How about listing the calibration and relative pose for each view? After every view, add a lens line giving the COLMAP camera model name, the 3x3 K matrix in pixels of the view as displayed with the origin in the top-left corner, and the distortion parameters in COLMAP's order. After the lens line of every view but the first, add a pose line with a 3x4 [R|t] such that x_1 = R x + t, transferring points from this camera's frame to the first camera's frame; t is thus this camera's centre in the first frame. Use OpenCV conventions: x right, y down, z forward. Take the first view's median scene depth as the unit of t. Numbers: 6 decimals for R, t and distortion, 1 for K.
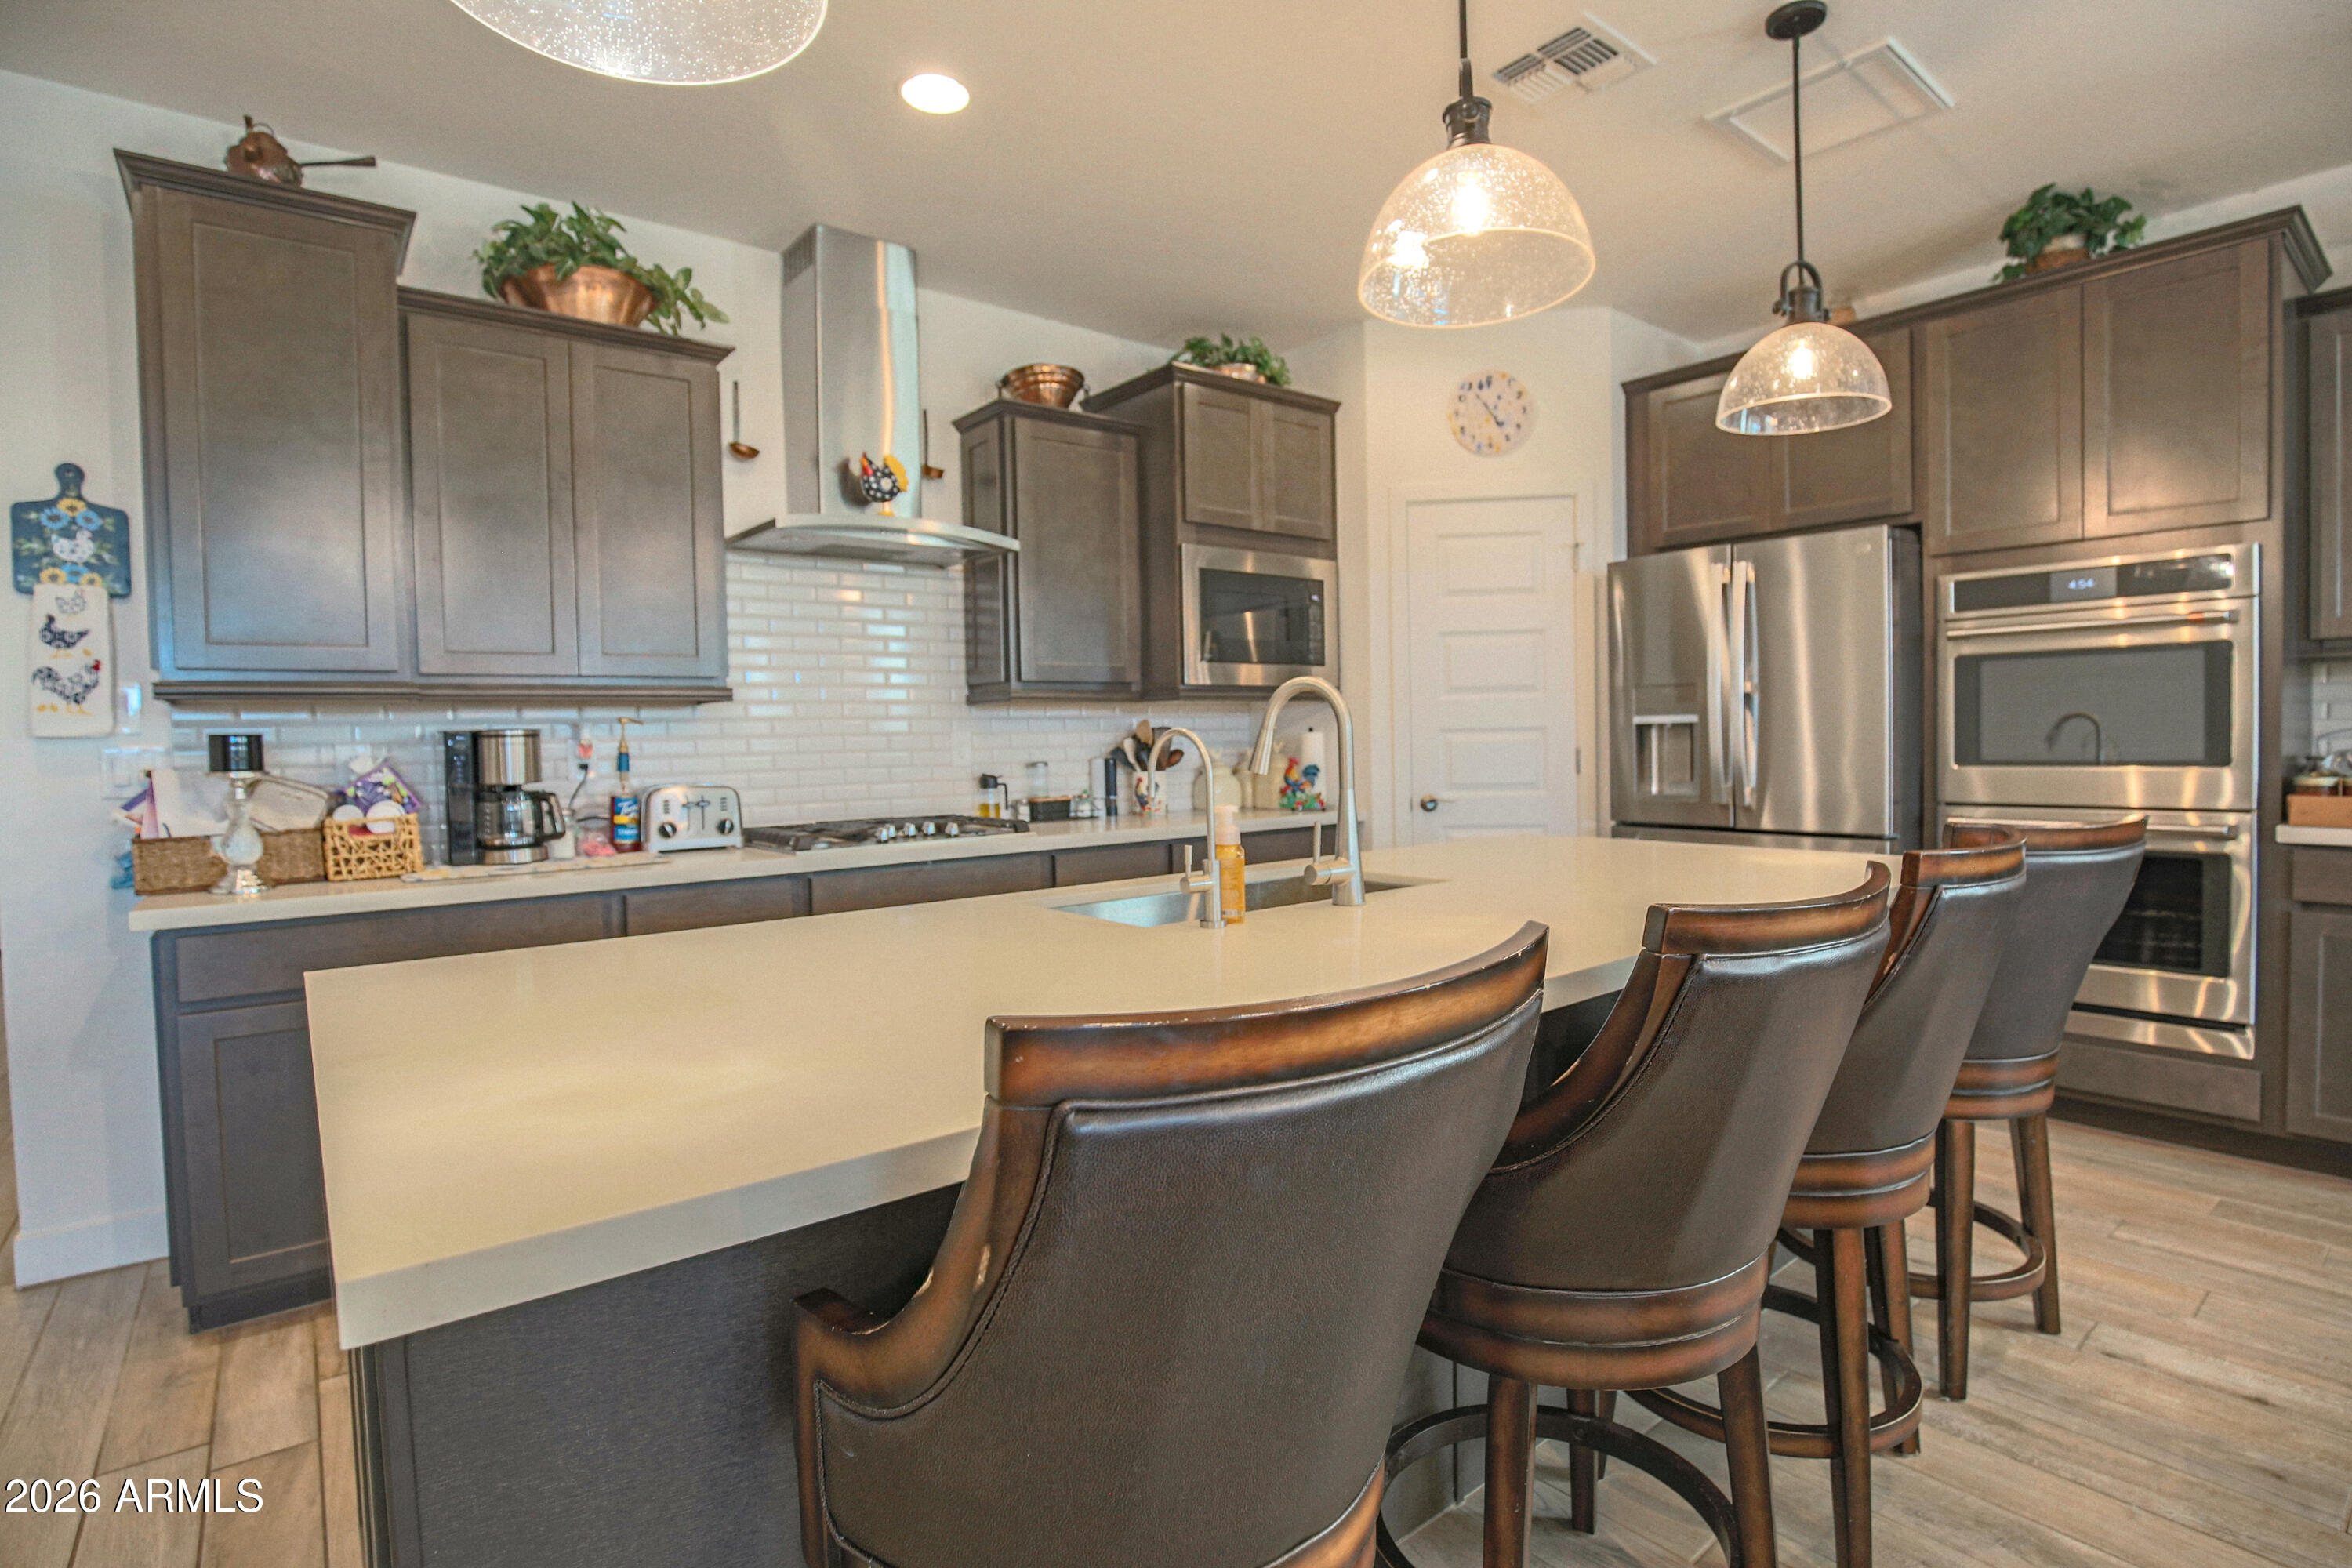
lens RADIAL K [[1152.5, 0, 1198.6], [0, 1152.5, 774.8], [0, 0, 1]] dist [-0.030553, -0.000464]
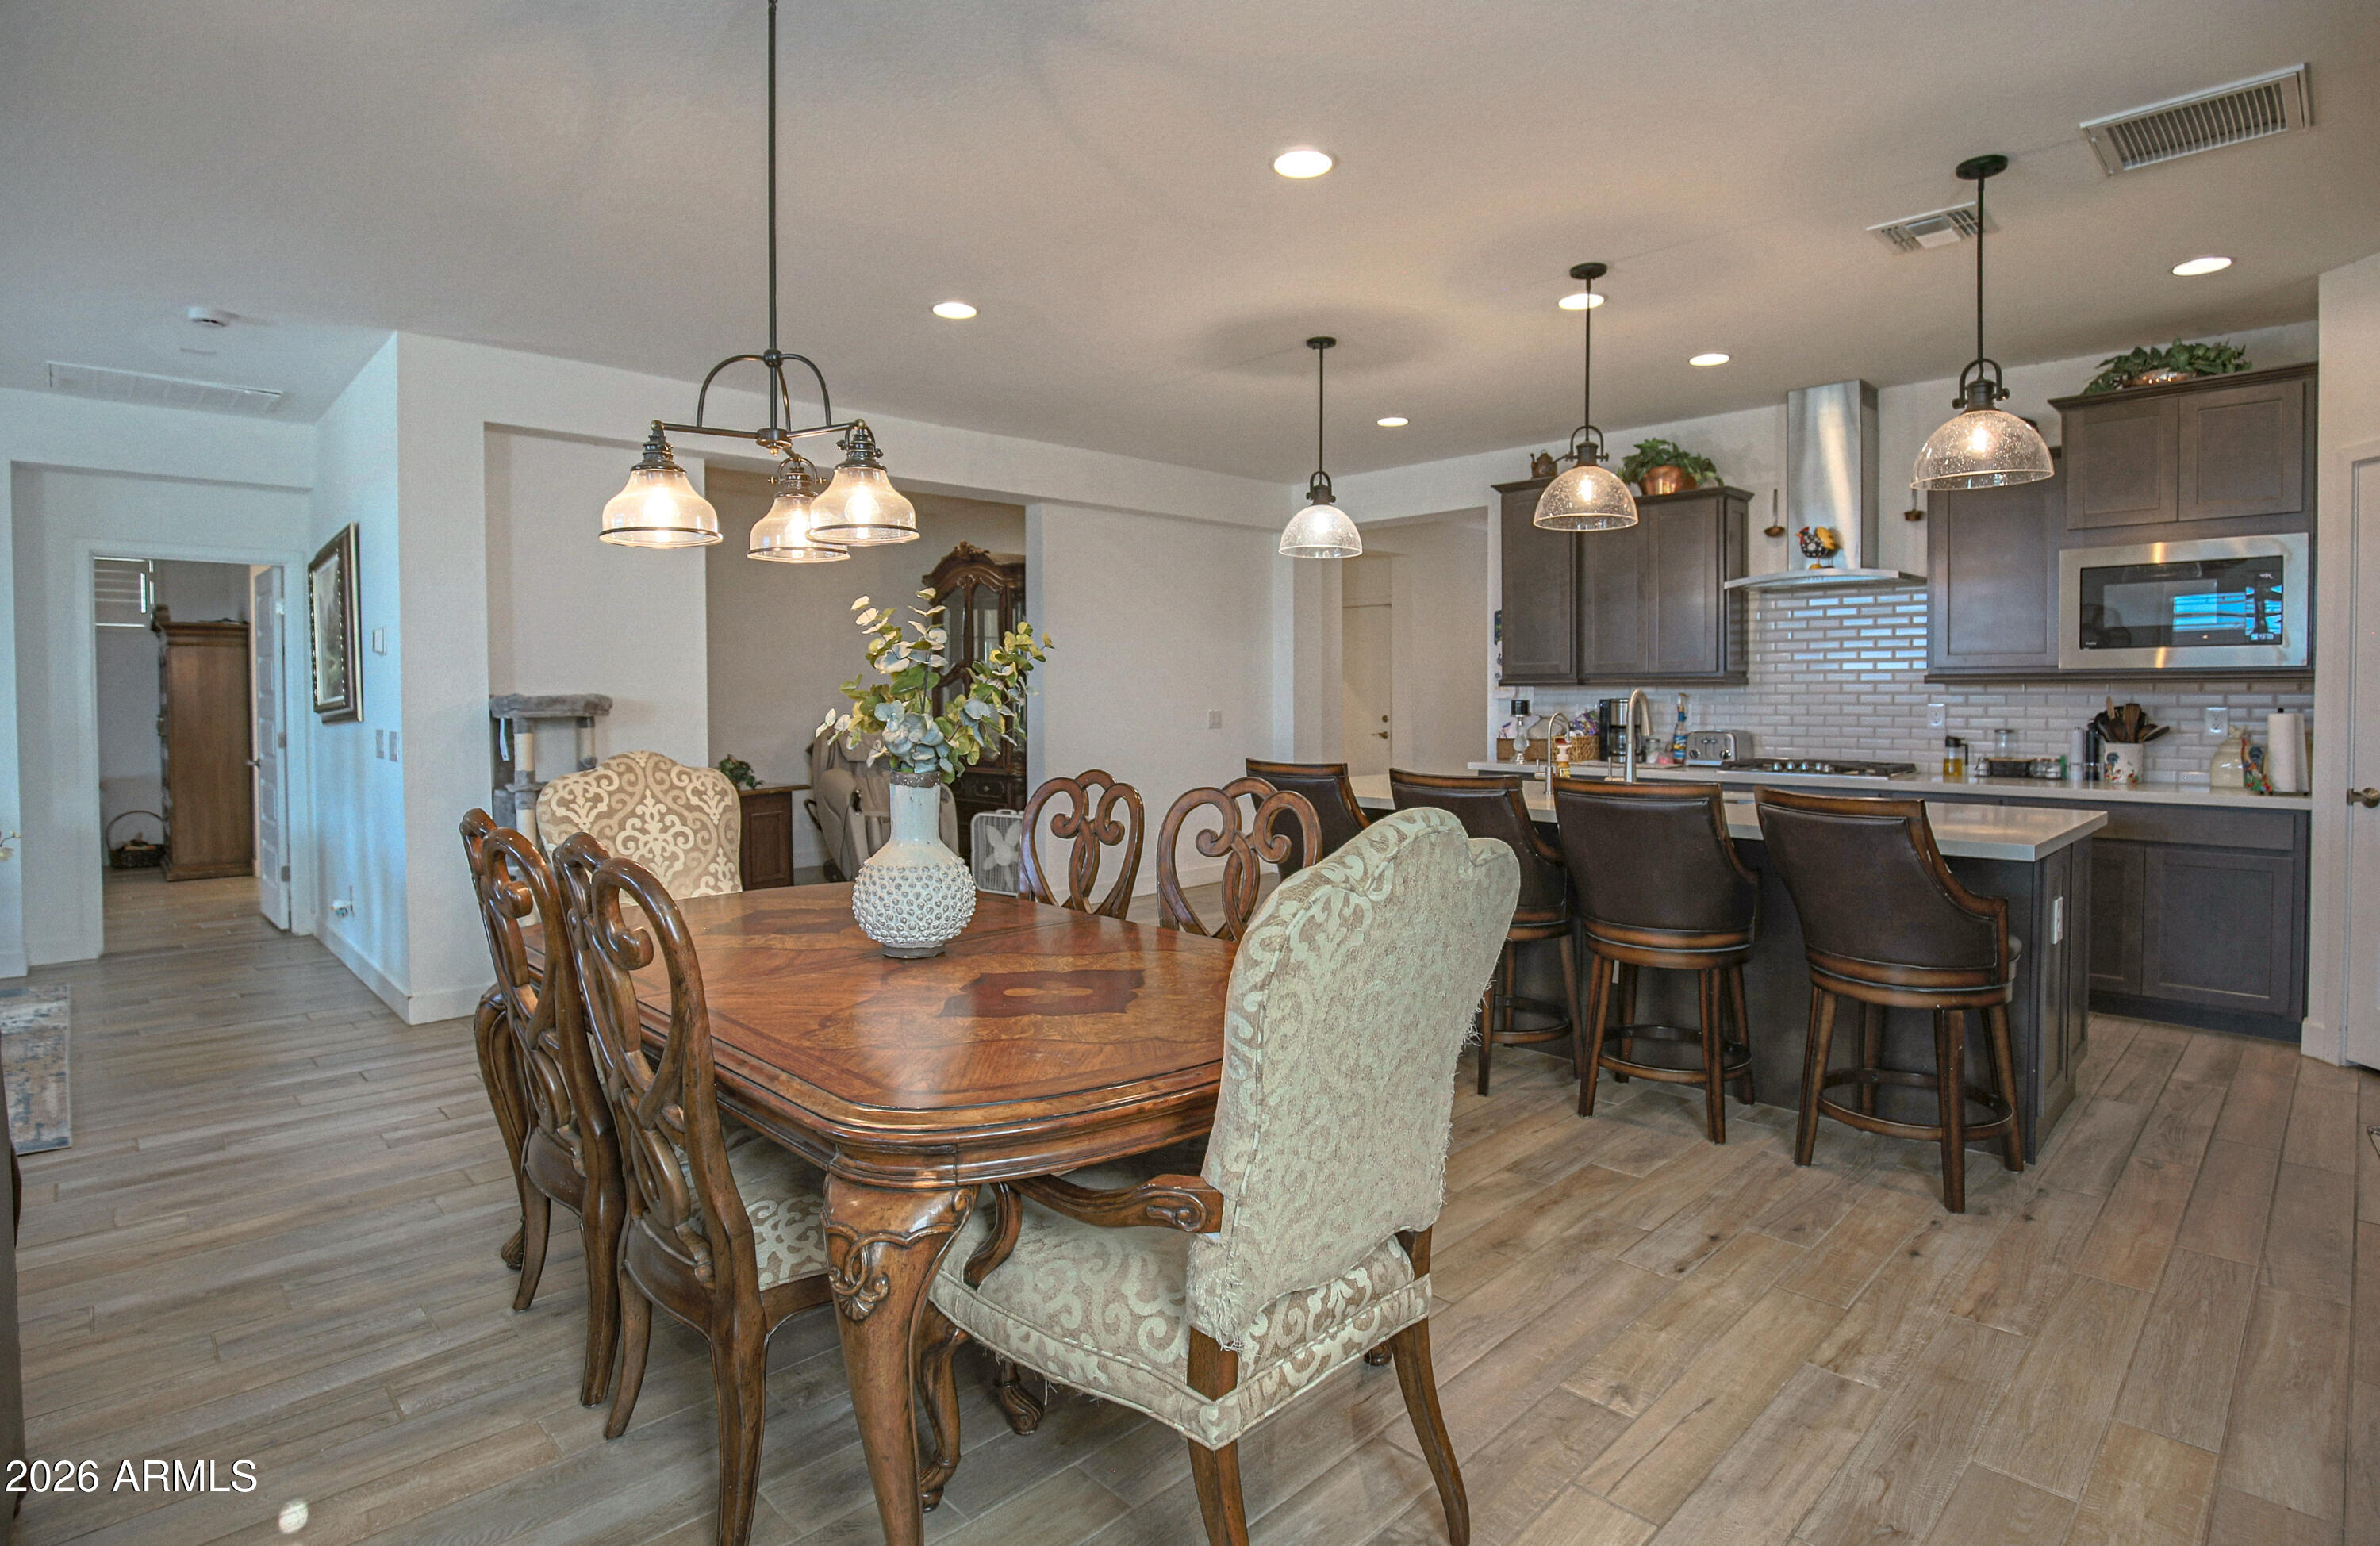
lens RADIAL K [[1179.9, 0, 1200.9], [0, 1179.9, 728.6], [0, 0, 1]] dist [-0.022256, 0.002400]
pose [[0.091939, 0.048866, -0.994565, 1.388838], [-0.032629, 0.998407, 0.046039, -0.056029], [0.995230, 0.028219, 0.093387, 0.021288]]
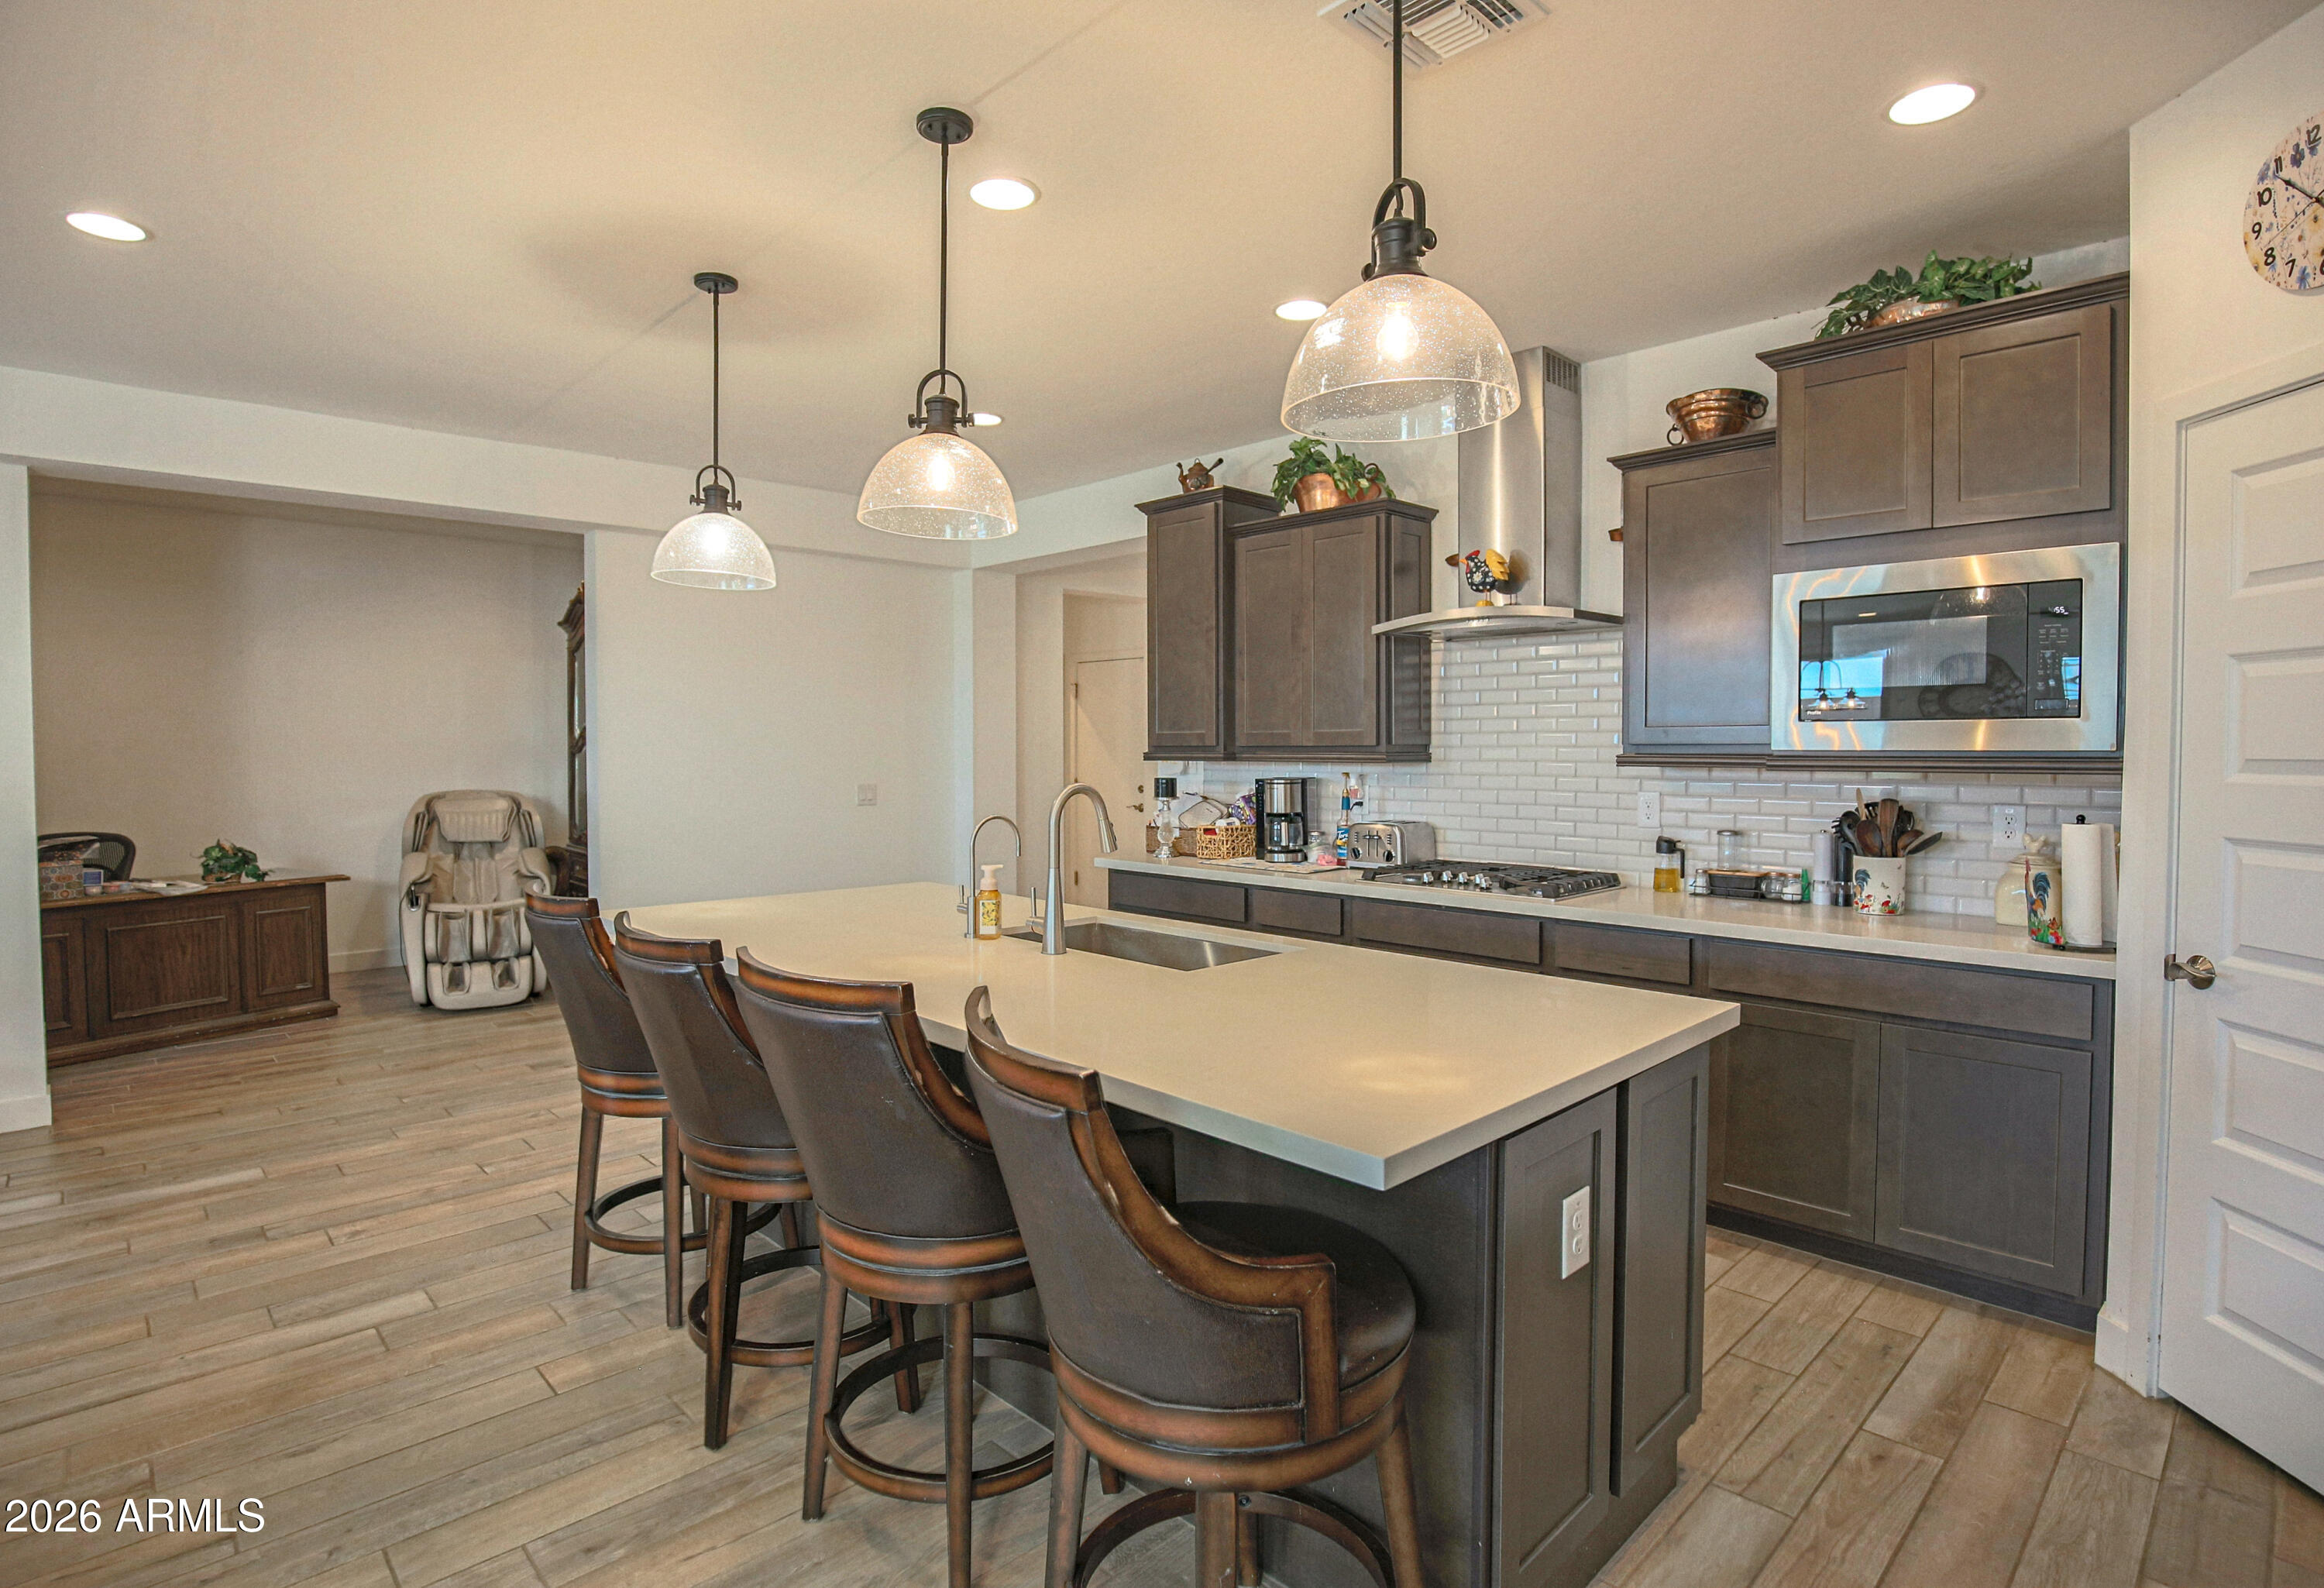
lens RADIAL K [[1153.0, 0, 1150.9], [0, 1153.0, 785.5], [0, 0, 1]] dist [-0.024069, -0.001469]
pose [[0.076707, 0.053561, -0.995614, 0.947349], [-0.035974, 0.998055, 0.050920, -0.100246], [0.996404, 0.031910, 0.078484, 0.644332]]
